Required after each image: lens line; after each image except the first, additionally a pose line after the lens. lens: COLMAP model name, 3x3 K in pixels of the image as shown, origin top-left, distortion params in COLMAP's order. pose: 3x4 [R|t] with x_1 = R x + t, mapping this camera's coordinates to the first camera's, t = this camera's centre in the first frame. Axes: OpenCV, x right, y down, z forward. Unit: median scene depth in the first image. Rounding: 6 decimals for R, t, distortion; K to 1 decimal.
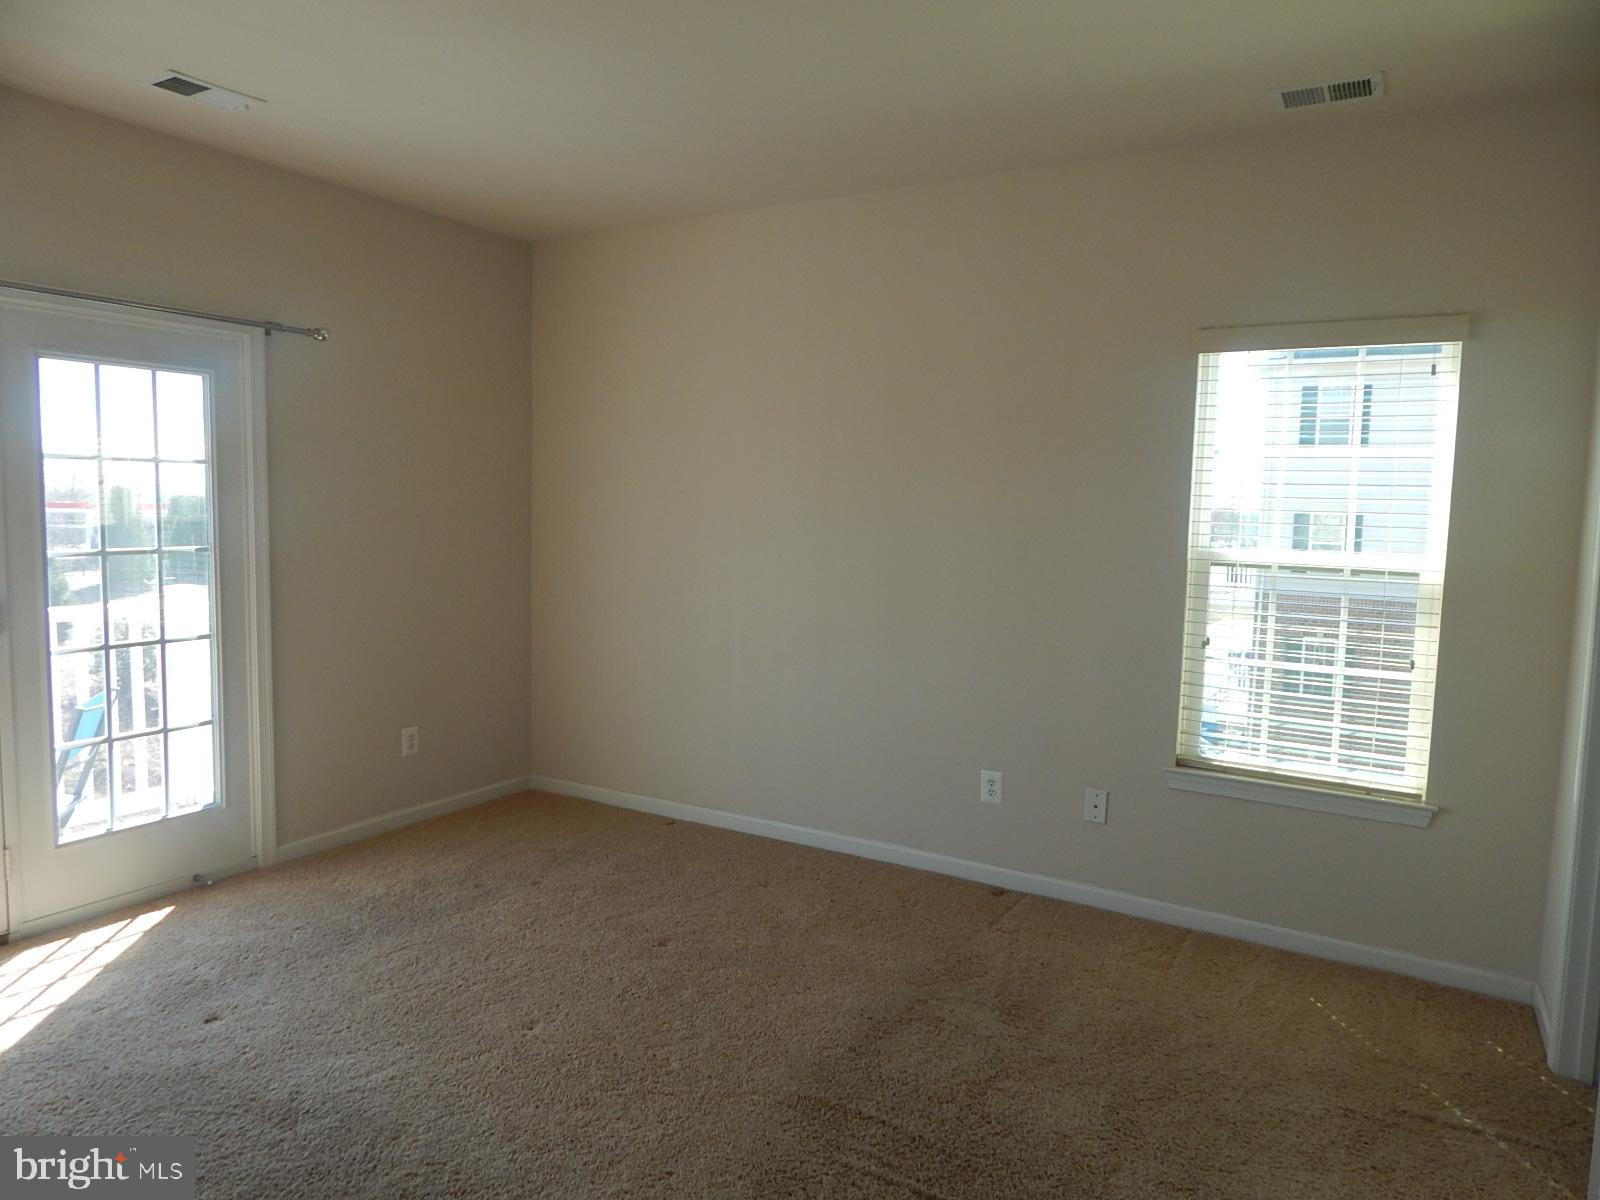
lens RADIAL K [[1054.5, 0, 808.2], [0, 1054.5, 591.8], [0, 0, 1]] dist [0.016642, -0.012465]
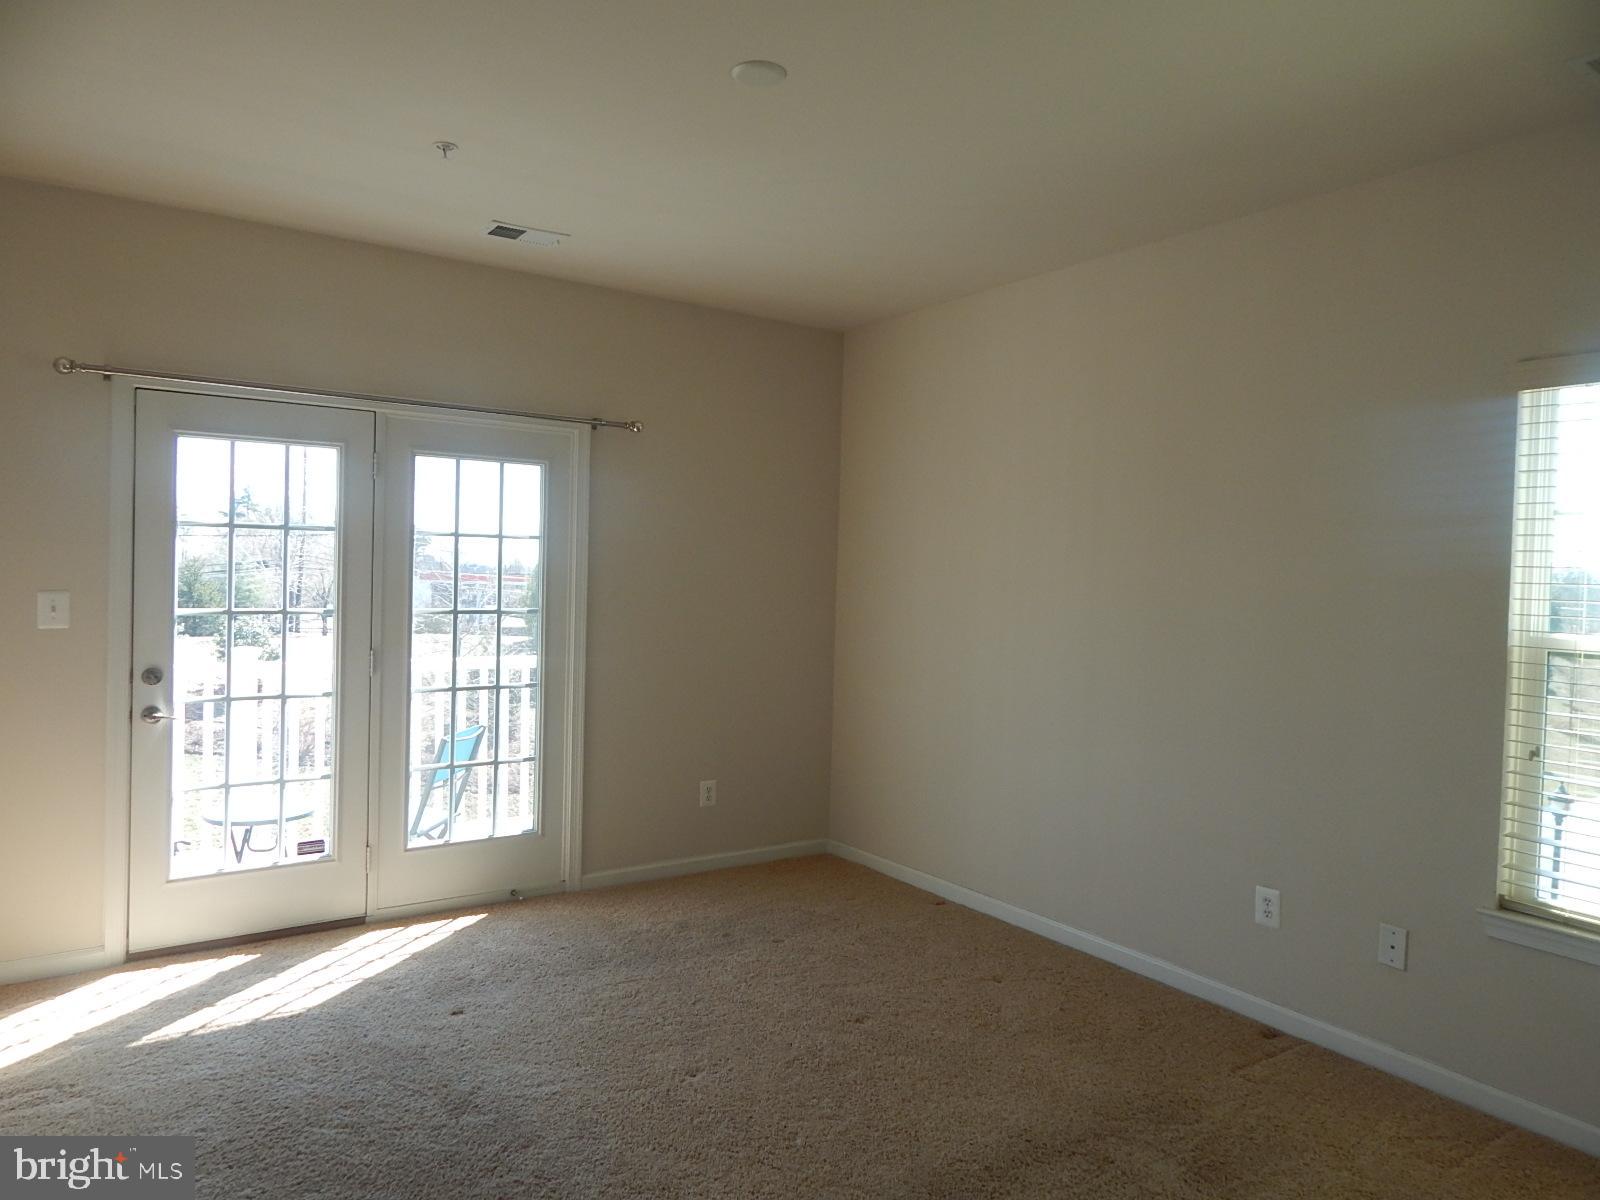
lens RADIAL K [[1054.5, 0, 802.9], [0, 1054.5, 592.9], [0, 0, 1]] dist [0.016642, -0.012465]
pose [[0.911174, 0.012195, -0.411840, 0.200056], [-0.042948, 0.996928, -0.065501, 0.004232], [0.409776, 0.077371, 0.908899, 0.052457]]
